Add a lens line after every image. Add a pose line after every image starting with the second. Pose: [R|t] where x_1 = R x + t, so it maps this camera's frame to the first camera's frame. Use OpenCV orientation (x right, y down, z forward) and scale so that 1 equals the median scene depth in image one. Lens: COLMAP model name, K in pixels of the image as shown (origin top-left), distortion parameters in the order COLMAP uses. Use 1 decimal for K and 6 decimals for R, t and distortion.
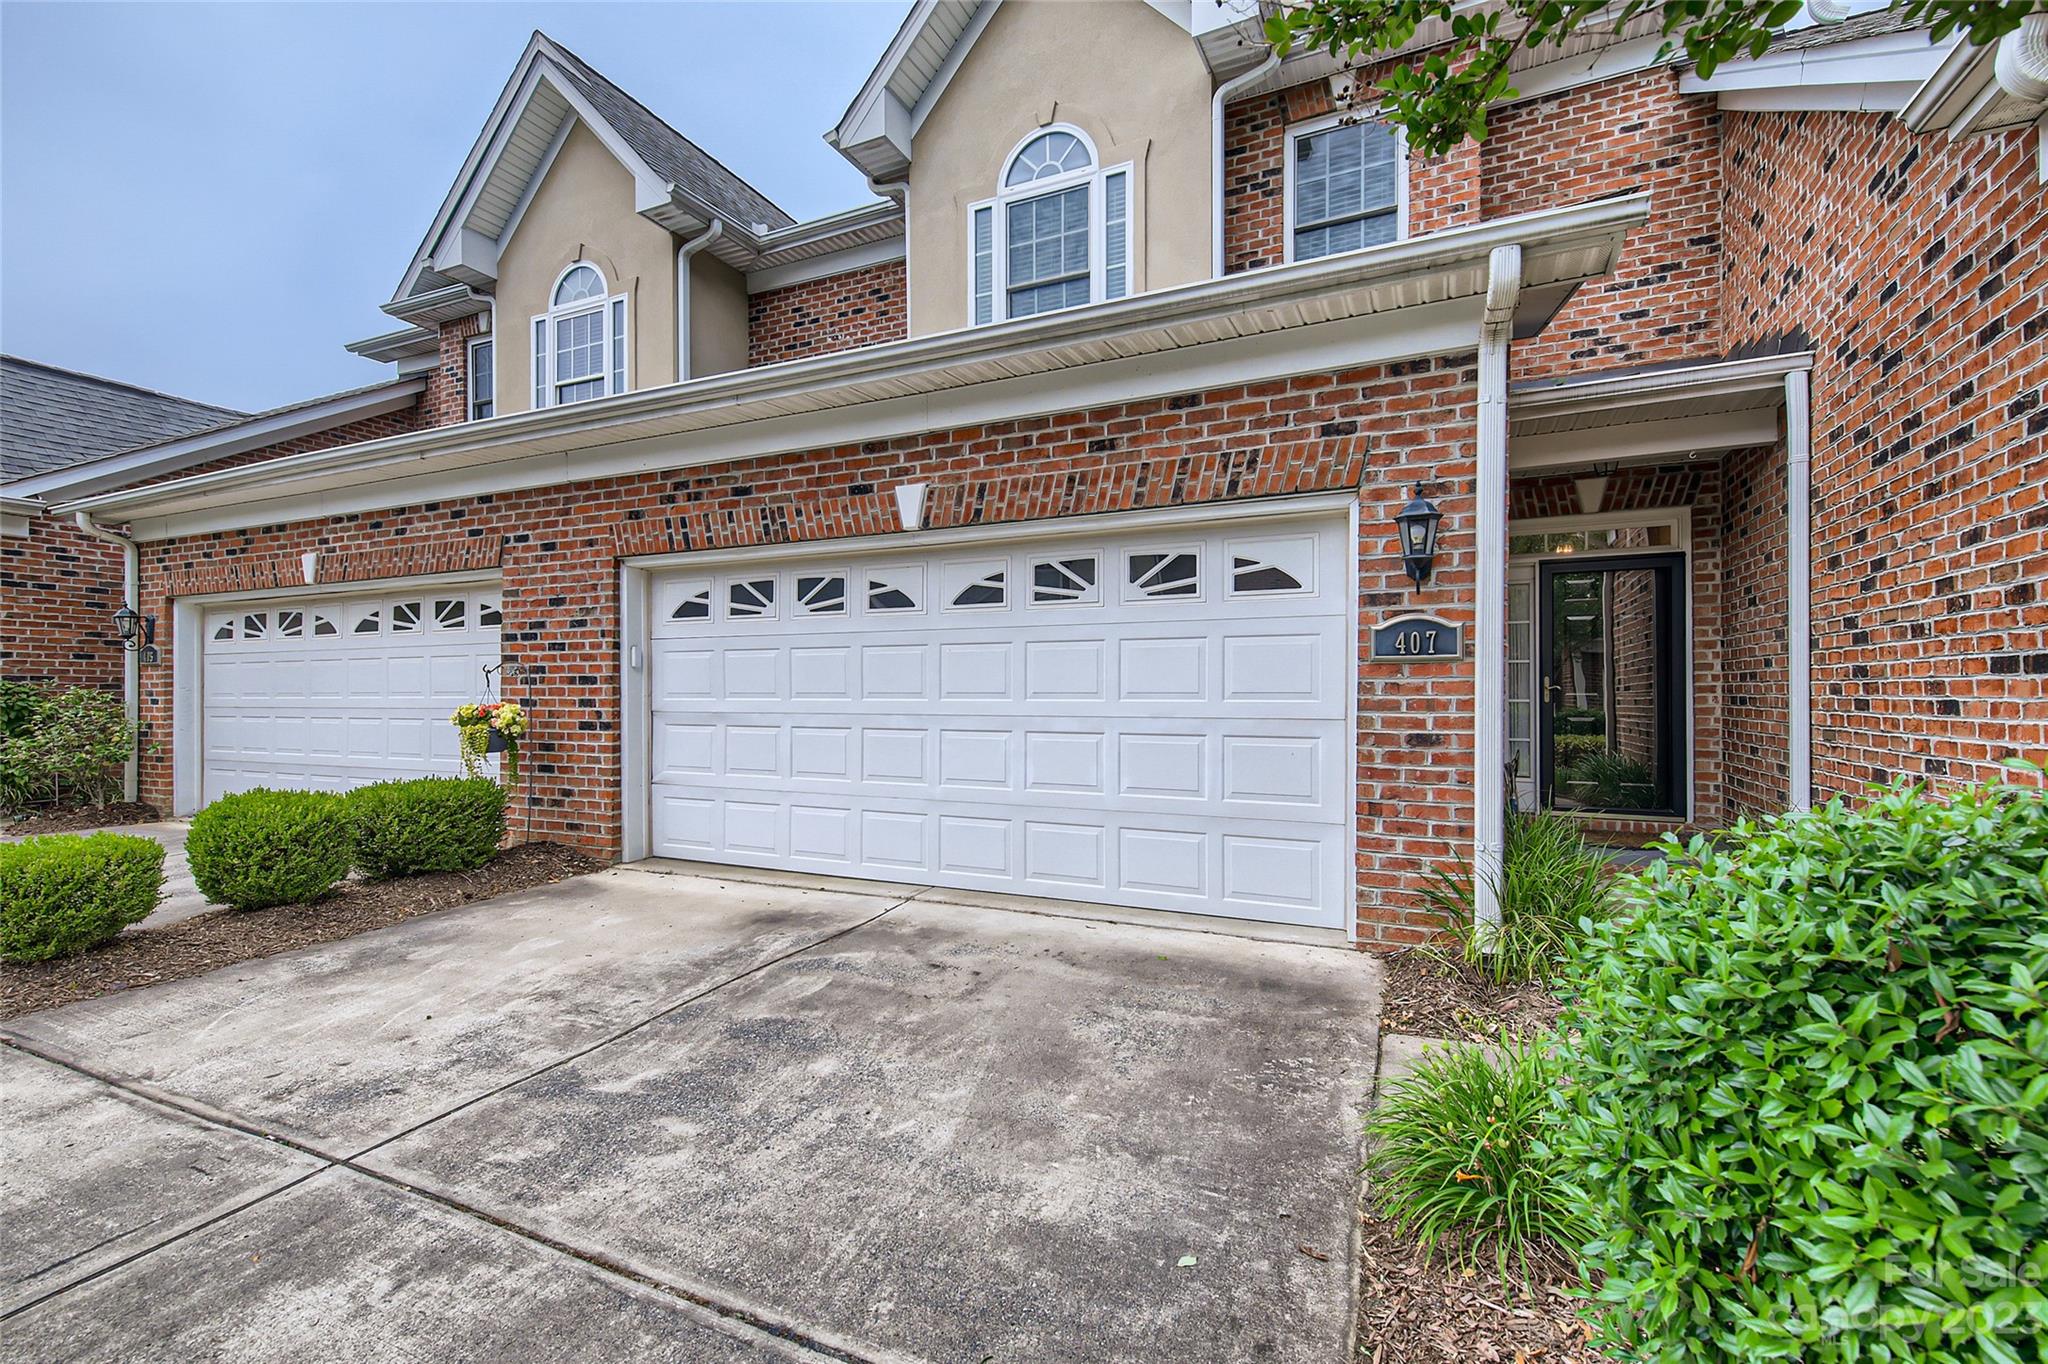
lens RADIAL K [[892.3, 0, 1030.0], [0, 892.3, 640.4], [0, 0, 1]] dist [0.032278, -0.012065]
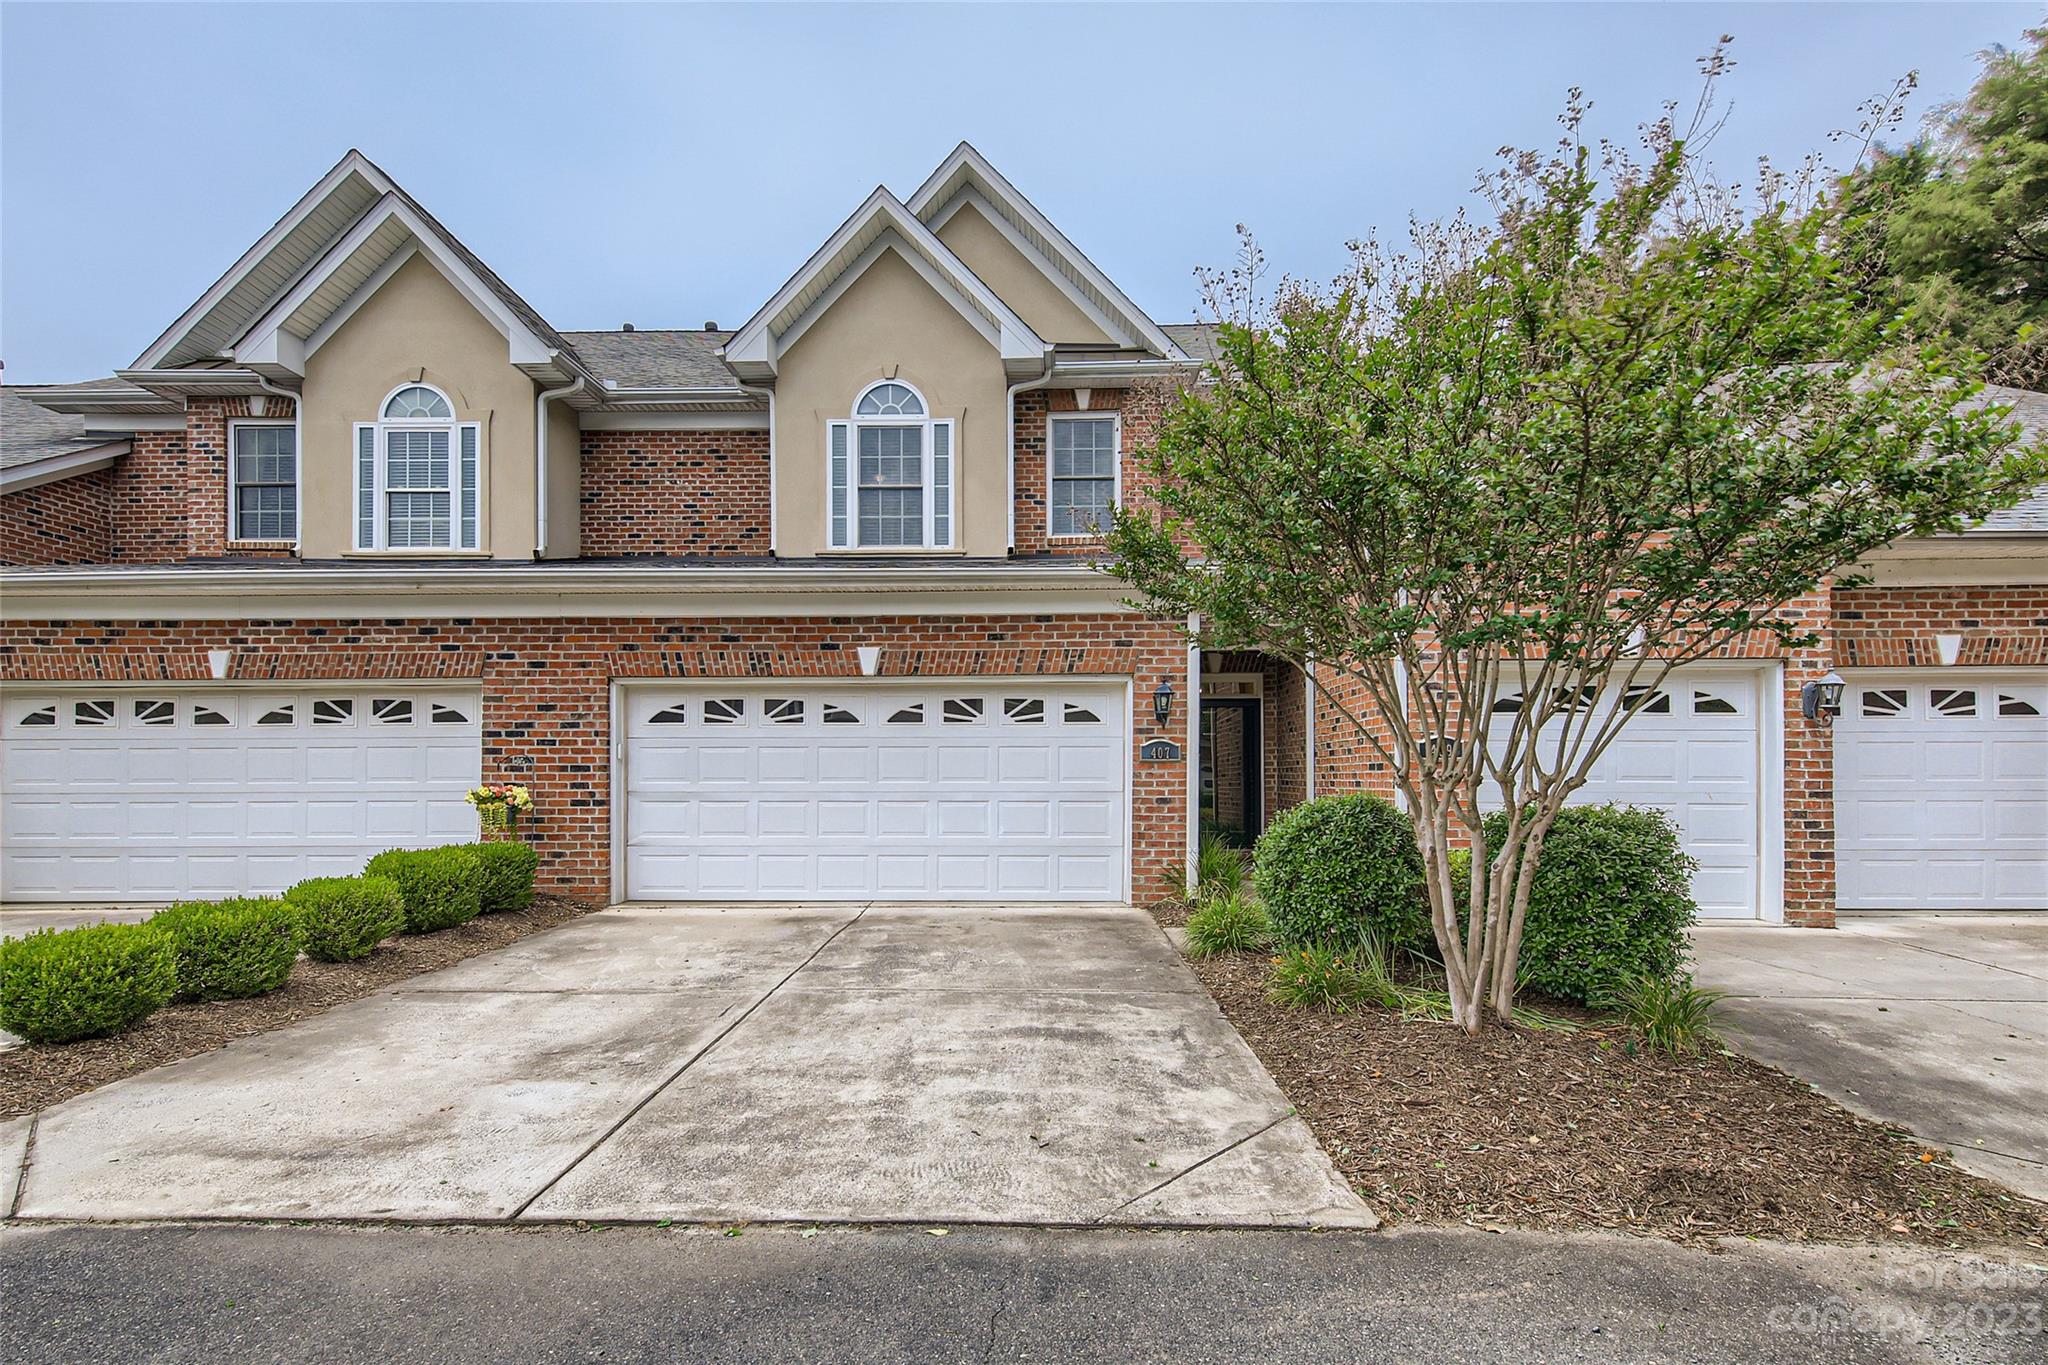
lens RADIAL K [[873.3, 0, 1021.2], [0, 873.3, 670.5], [0, 0, 1]] dist [0.026070, -0.010615]
pose [[0.929228, 0.045989, 0.366635, -0.434088], [-0.021657, 0.997297, -0.070208, -0.027210], [-0.368873, 0.057299, 0.927712, -0.533998]]
